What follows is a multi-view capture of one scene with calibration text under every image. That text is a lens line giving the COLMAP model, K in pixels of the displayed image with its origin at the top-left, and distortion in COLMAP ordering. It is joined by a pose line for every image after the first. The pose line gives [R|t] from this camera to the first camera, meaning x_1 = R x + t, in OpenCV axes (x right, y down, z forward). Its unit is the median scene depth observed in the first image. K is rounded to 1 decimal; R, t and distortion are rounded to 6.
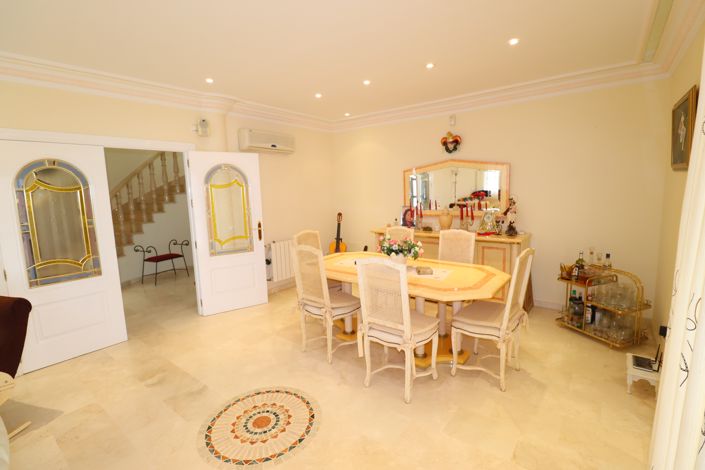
lens RADIAL K [[329.7, 0, 355.8], [0, 329.7, 231.7], [0, 0, 1]] dist [0.000643, -0.013301]
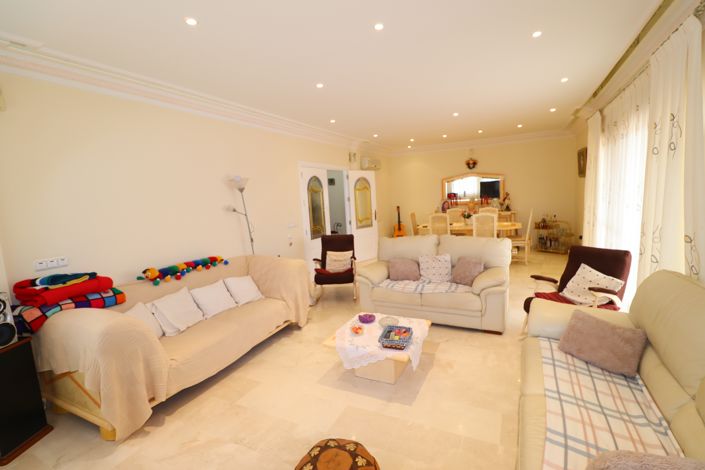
lens RADIAL K [[329.7, 0, 355.8], [0, 329.7, 231.7], [0, 0, 1]] dist [0.000643, -0.013301]
pose [[0.980178, -0.046781, 0.192518, -0.758647], [0.051838, 0.998428, -0.021311, 0.122188], [-0.191218, 0.030868, 0.981062, -0.710578]]
